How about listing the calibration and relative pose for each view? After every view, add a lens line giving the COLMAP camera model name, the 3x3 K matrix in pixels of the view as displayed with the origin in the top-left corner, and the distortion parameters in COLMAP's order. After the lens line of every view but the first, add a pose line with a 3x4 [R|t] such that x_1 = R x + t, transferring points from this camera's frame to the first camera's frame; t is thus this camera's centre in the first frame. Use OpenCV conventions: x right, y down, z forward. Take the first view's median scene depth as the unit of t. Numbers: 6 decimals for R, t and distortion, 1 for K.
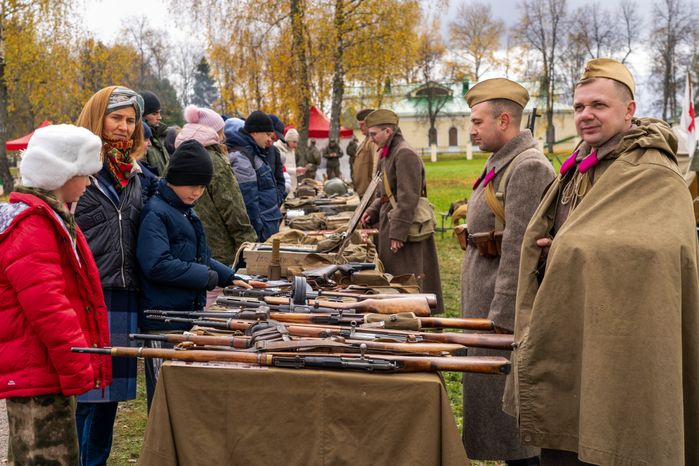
lens RADIAL K [[1148.0, 0, 349.5], [0, 1148.0, 233.0], [0, 0, 1]] dist [0.114298, -0.059152]
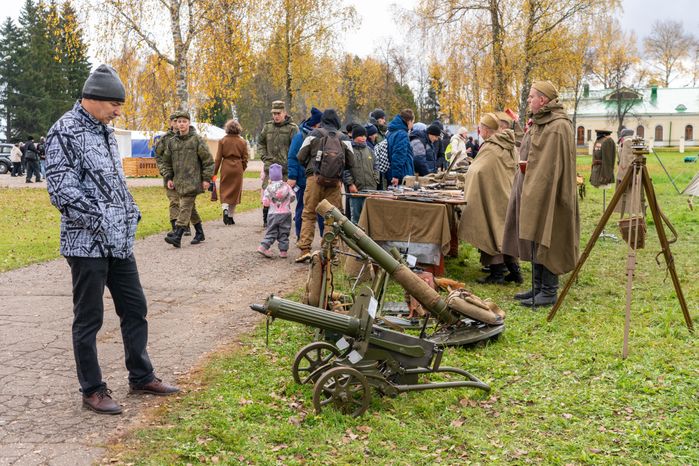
lens RADIAL K [[1129.8, 0, 349.5], [0, 1129.8, 233.0], [0, 0, 1]] dist [-0.014136, -0.108692]
pose [[0.976493, 0.031154, -0.213286, 0.049059], [-0.029565, 0.999506, 0.010640, 0.017155], [0.213512, -0.004084, 0.976932, -0.221783]]
